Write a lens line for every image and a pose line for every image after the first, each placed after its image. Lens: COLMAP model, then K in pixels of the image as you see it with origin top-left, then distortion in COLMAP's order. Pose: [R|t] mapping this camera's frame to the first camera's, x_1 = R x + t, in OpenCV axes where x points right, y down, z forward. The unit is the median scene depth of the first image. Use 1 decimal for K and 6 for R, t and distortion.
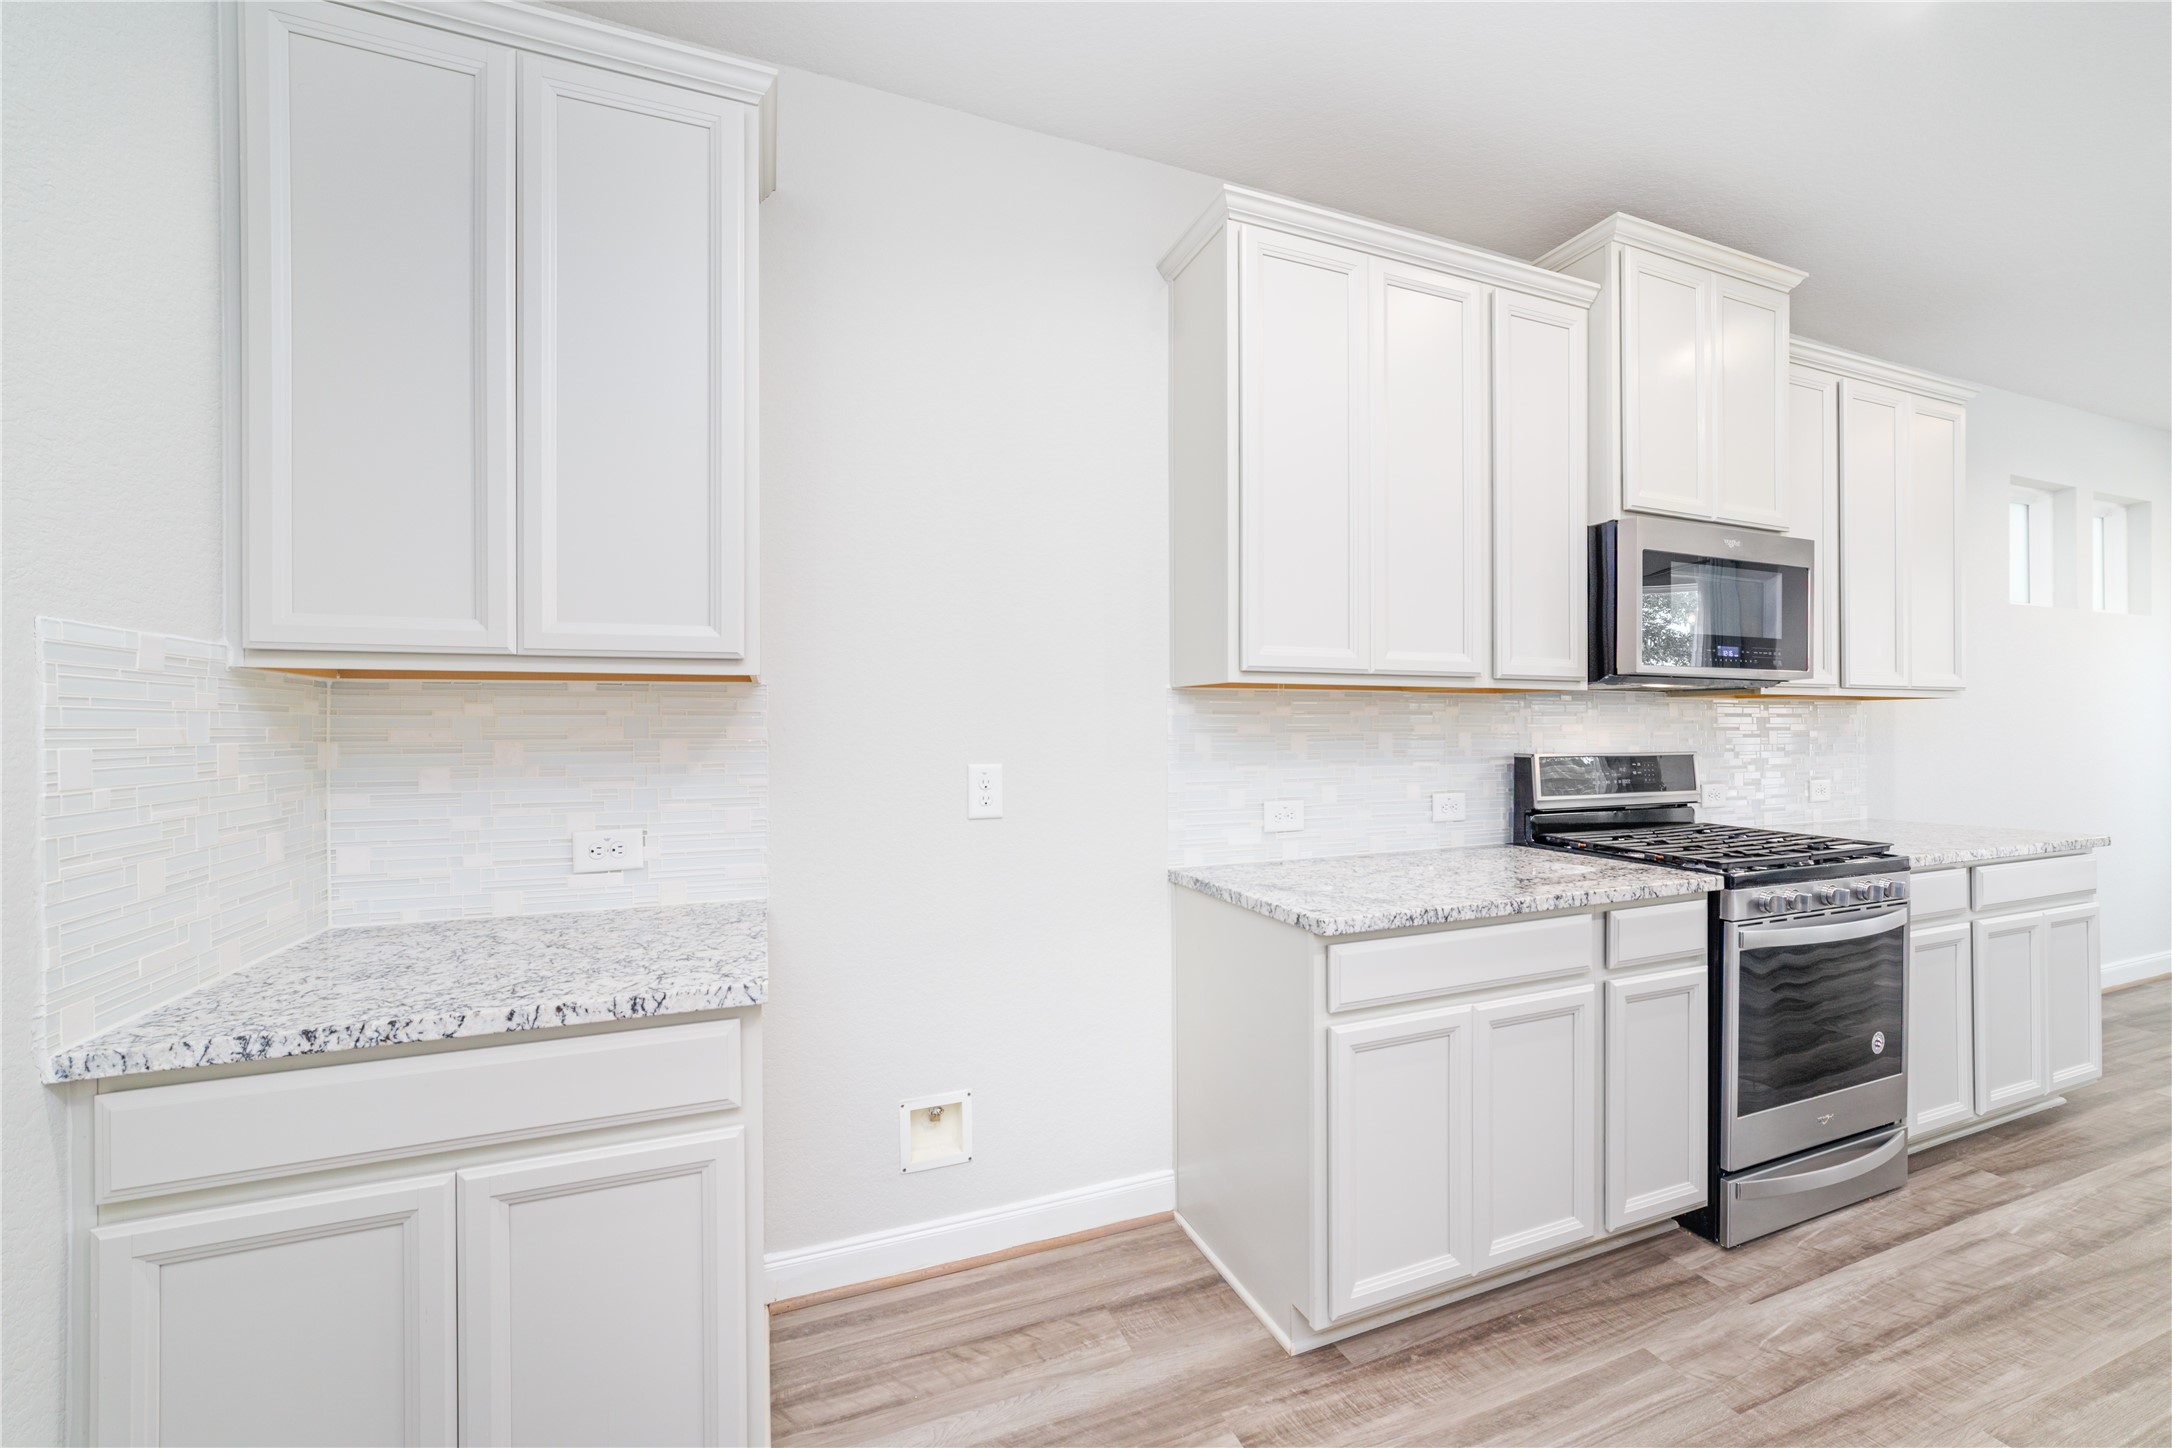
lens RADIAL K [[832.7, 0, 1082.2], [0, 832.7, 727.8], [0, 0, 1]] dist [-0.025294, 0.008352]
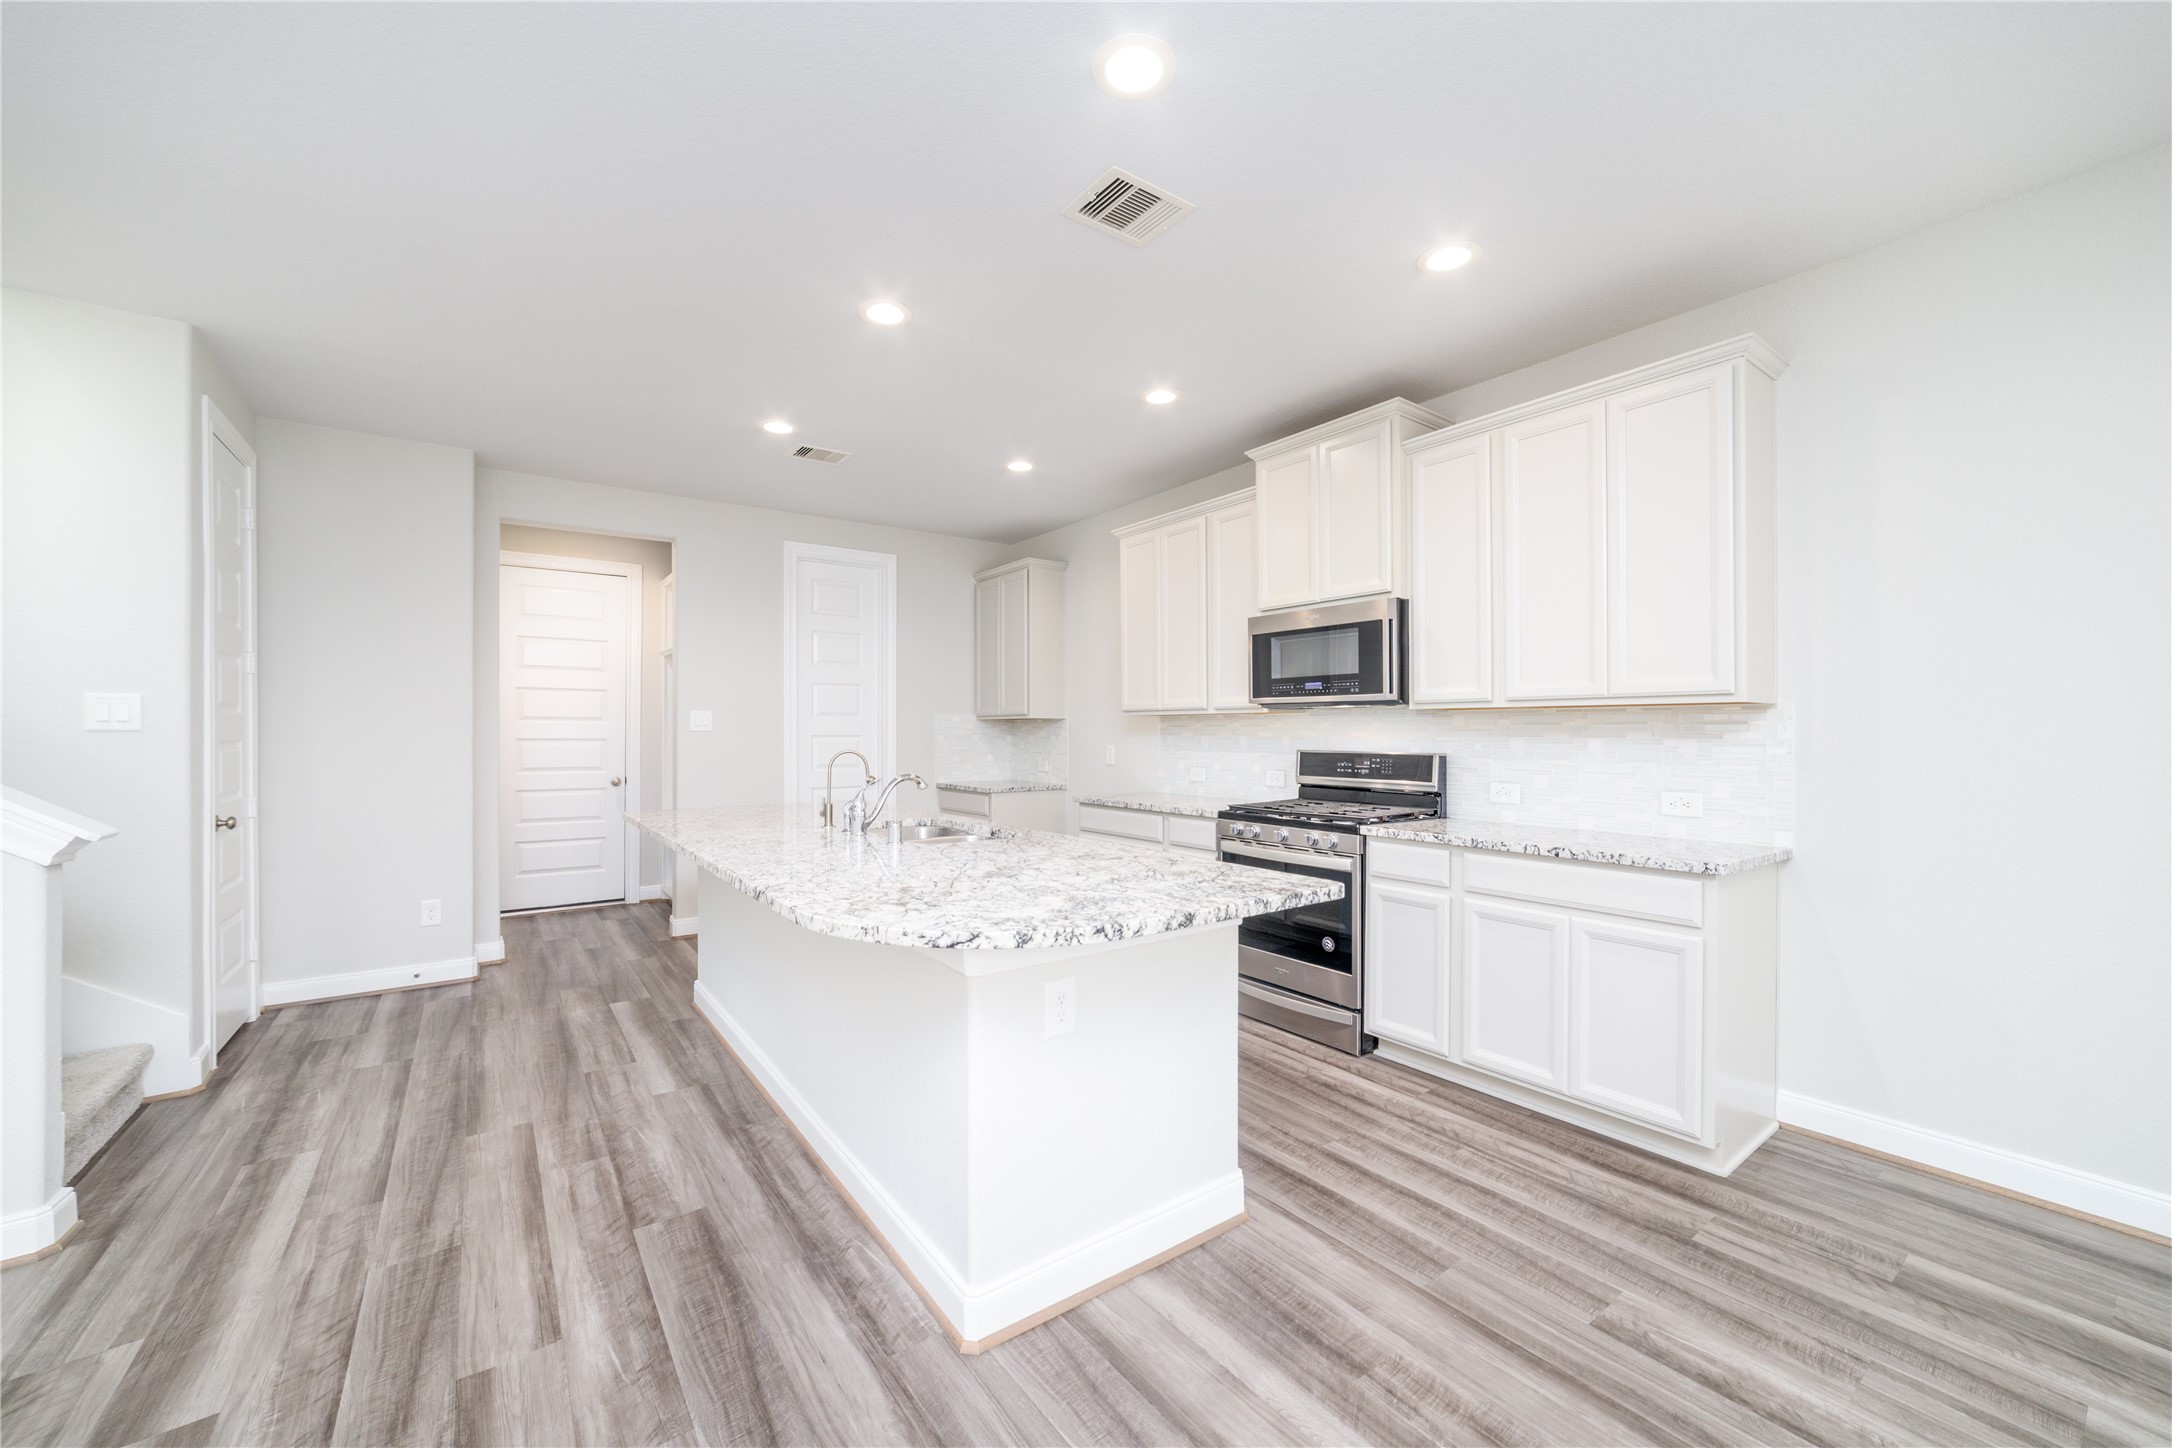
lens RADIAL K [[832.7, 0, 1082.2], [0, 832.7, 727.8], [0, 0, 1]] dist [-0.025294, 0.008352]
pose [[0.260950, -0.000981, -0.965352, 2.643094], [-0.001120, 0.999999, -0.001319, -0.012984], [0.965352, 0.001425, 0.260948, 0.184727]]
